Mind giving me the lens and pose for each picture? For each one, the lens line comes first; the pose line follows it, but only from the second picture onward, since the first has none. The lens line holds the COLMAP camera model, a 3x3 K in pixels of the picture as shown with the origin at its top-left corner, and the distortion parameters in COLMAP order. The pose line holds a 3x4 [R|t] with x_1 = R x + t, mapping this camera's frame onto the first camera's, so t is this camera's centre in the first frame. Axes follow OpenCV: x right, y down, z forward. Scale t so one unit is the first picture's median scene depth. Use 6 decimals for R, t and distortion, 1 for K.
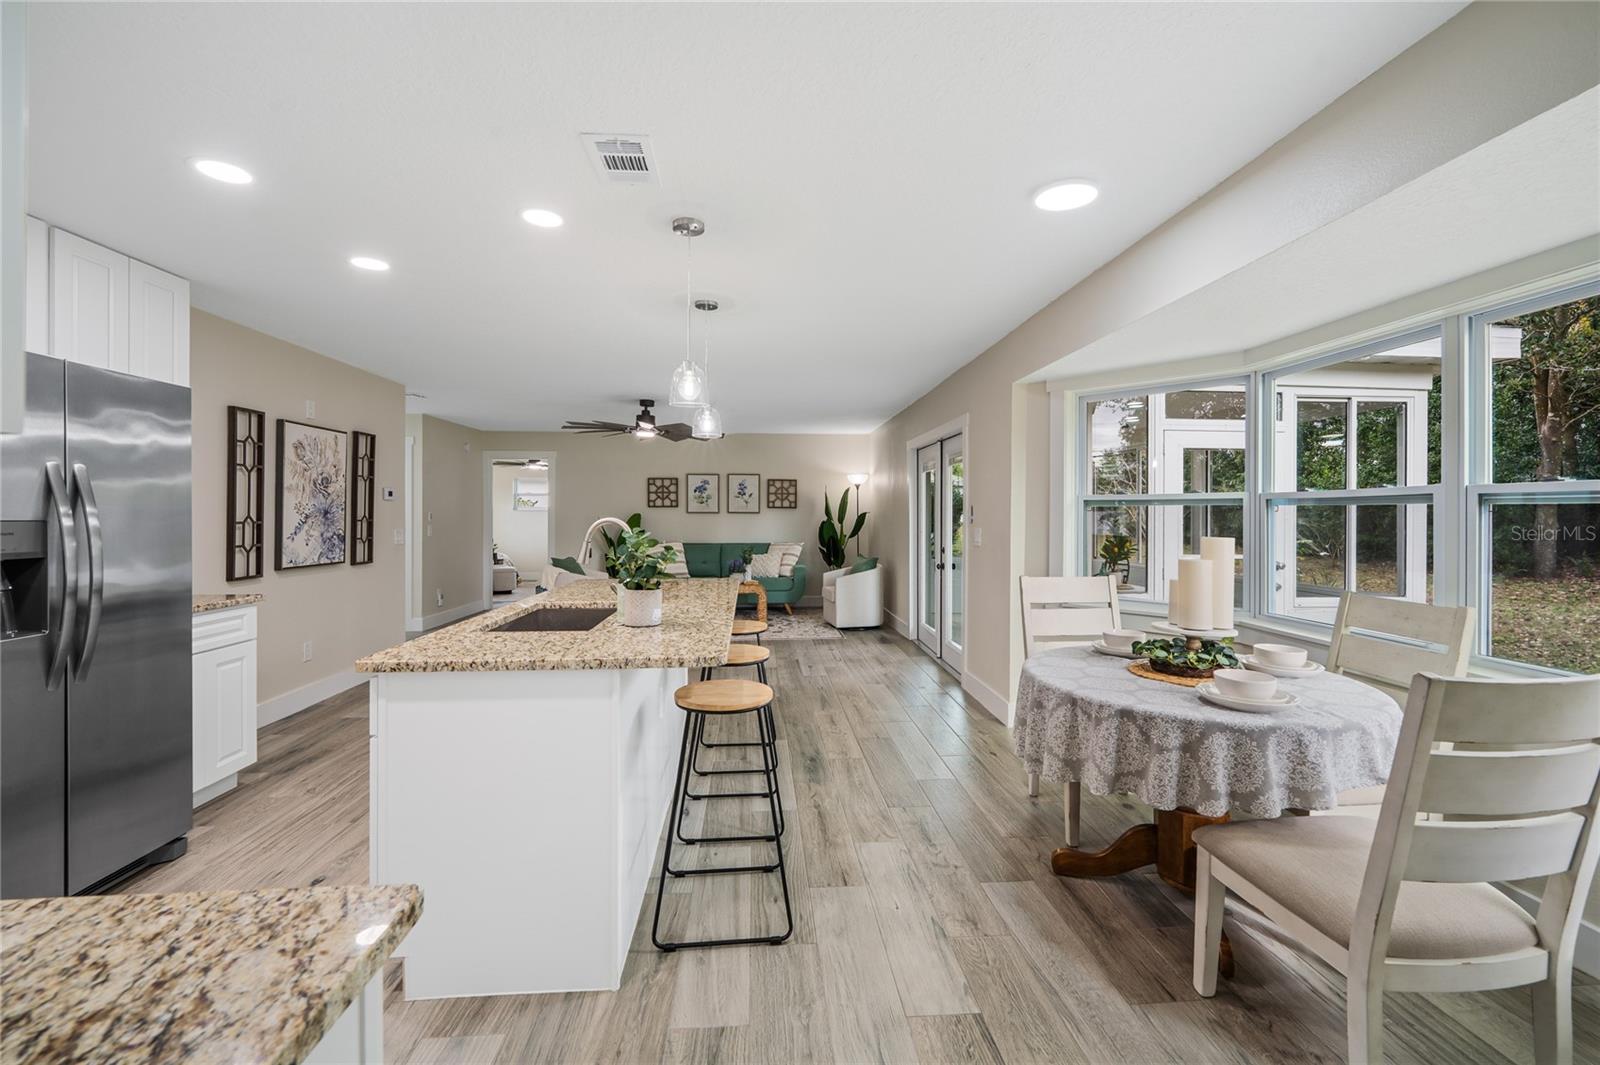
lens RADIAL K [[680.1, 0, 809.1], [0, 680.1, 515.3], [0, 0, 1]] dist [0.000157, -0.000044]
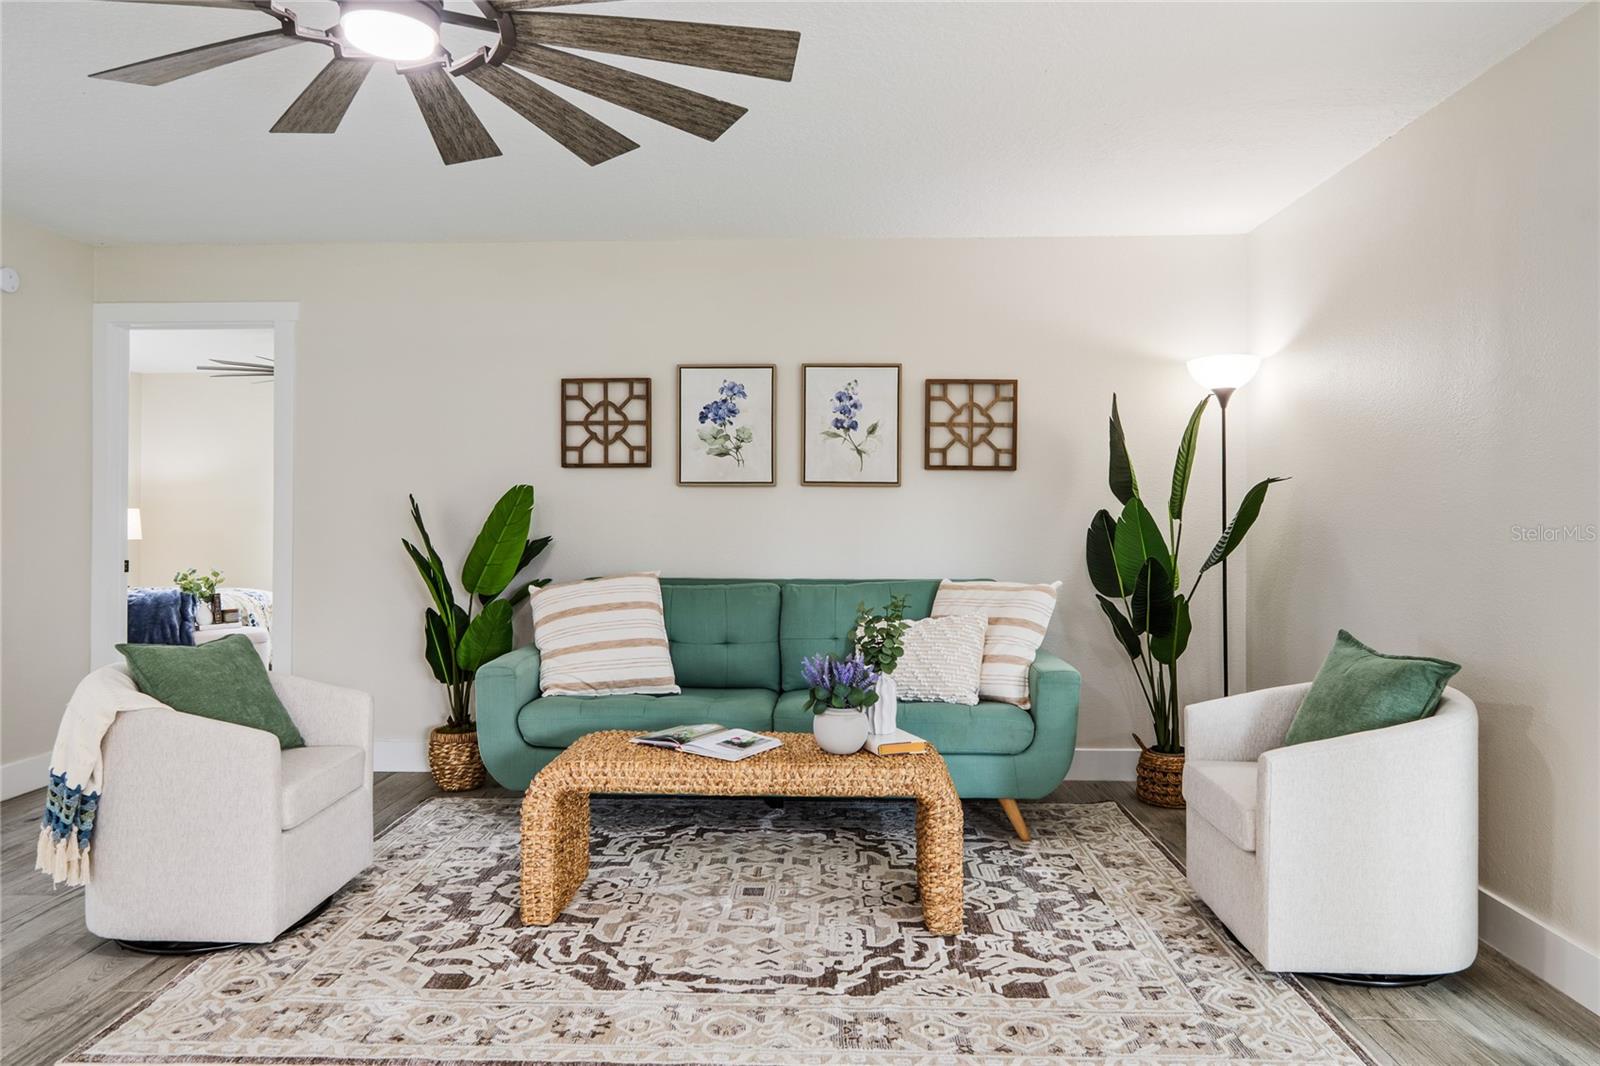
lens RADIAL K [[1012.4, 0, 796.4], [0, 1012.4, 515.6], [0, 0, 1]] dist [-0.000645, -0.000738]
pose [[0.993524, 0.002244, -0.113598, -0.119611], [-0.002321, 0.999997, -0.000549, 0.020037], [0.113596, 0.000809, 0.993527, 0.925479]]
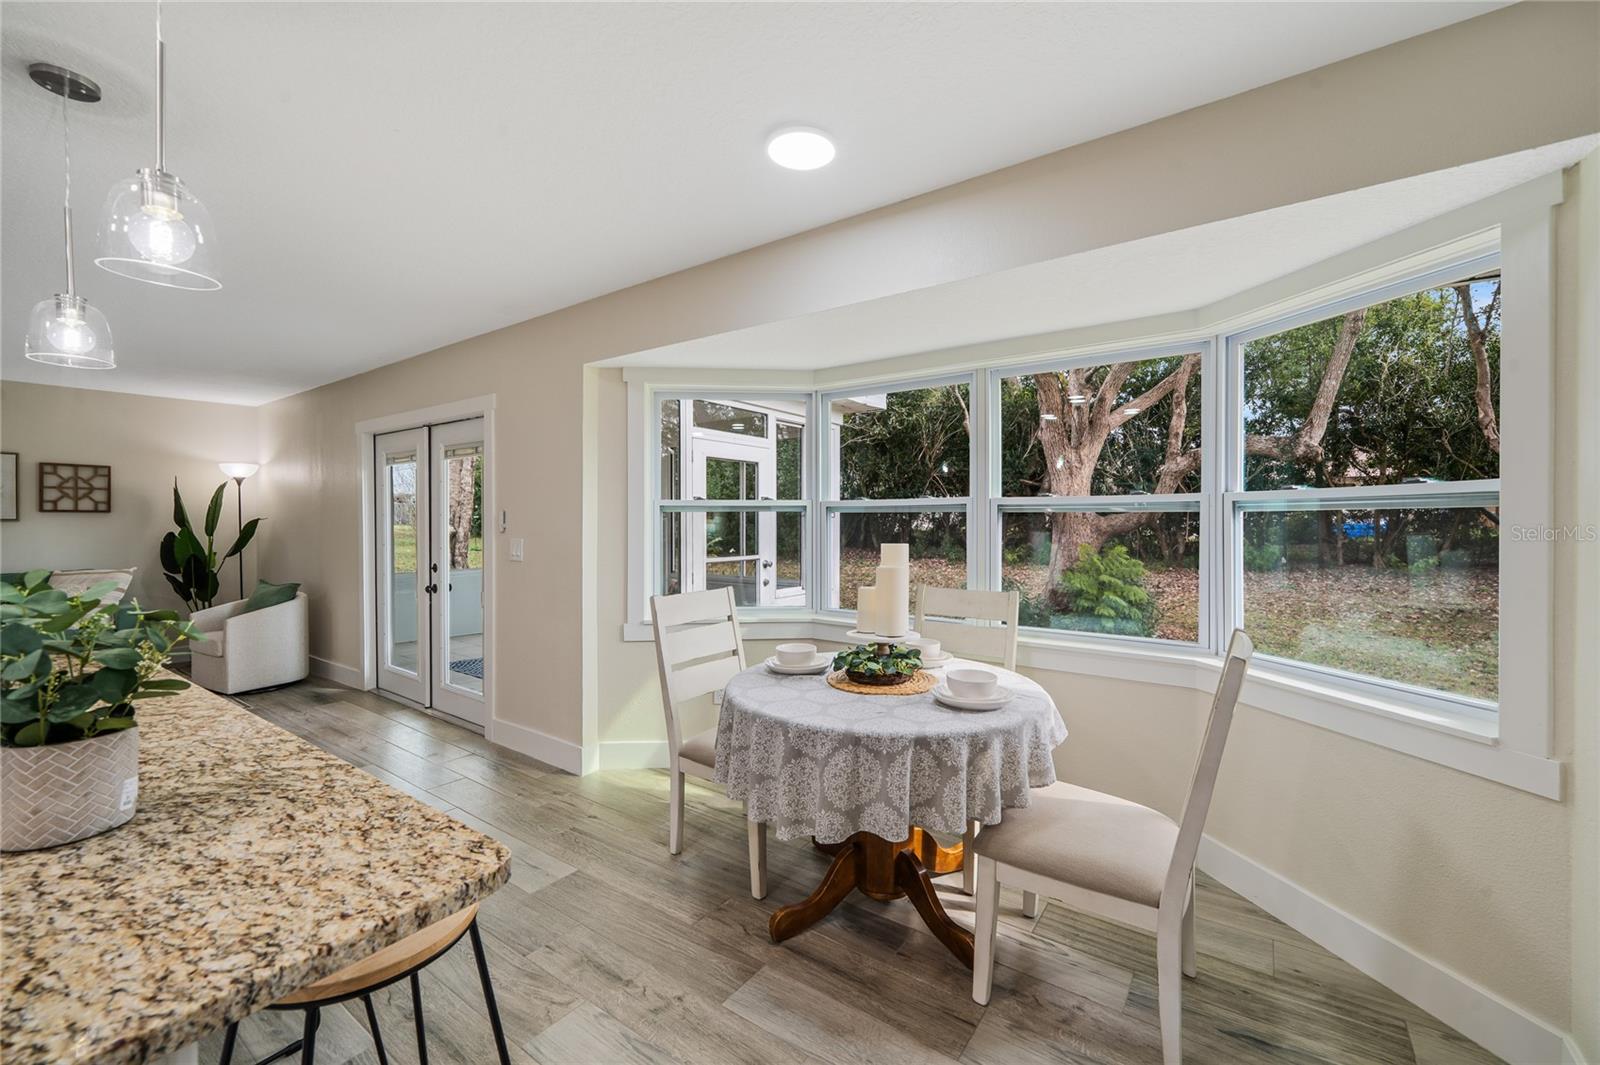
lens RADIAL K [[664.1, 0, 802.5], [0, 664.1, 525.4], [0, 0, 1]] dist [0.000054, -0.000142]
pose [[0.645669, -0.011354, 0.763533, -0.131360], [0.005356, 0.999932, 0.010340, -0.002949], [-0.763598, -0.002587, 0.645686, 0.232785]]
